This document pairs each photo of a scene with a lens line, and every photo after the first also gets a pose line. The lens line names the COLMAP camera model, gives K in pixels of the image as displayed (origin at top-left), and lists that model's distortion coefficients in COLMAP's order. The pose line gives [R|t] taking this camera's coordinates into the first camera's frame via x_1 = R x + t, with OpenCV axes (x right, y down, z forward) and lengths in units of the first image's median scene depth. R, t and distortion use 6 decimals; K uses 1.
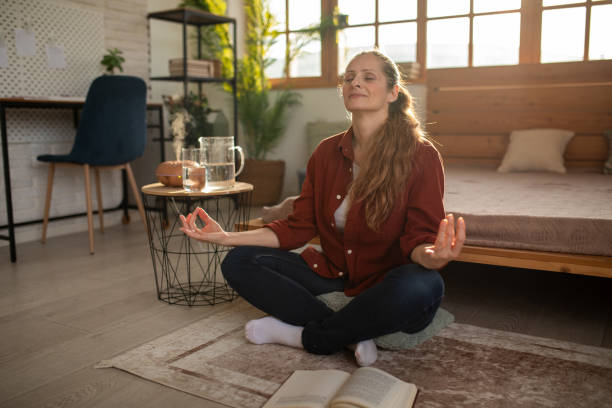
lens RADIAL K [[587.3, 0, 306.0], [0, 587.3, 204.0], [0, 0, 1]] dist [-0.044942, 0.076648]
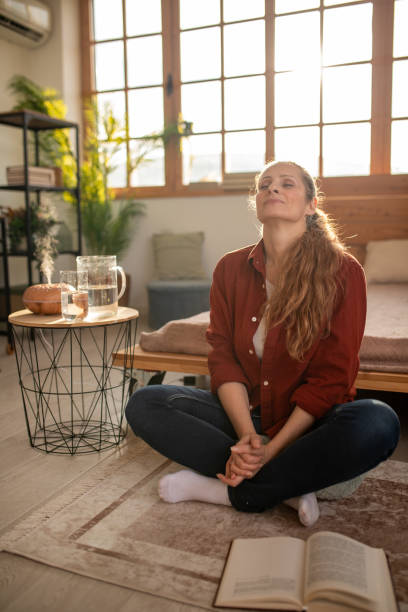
lens RADIAL K [[587.3, 0, 215.0], [0, 587.3, 308.1], [0, 0, 1]] dist [-0.044942, 0.076648]
pose [[0.989093, -0.024677, 0.145210, -0.105702], [0.025783, 0.999651, -0.005739, -0.028047], [-0.145018, 0.009421, 0.989384, 0.115629]]
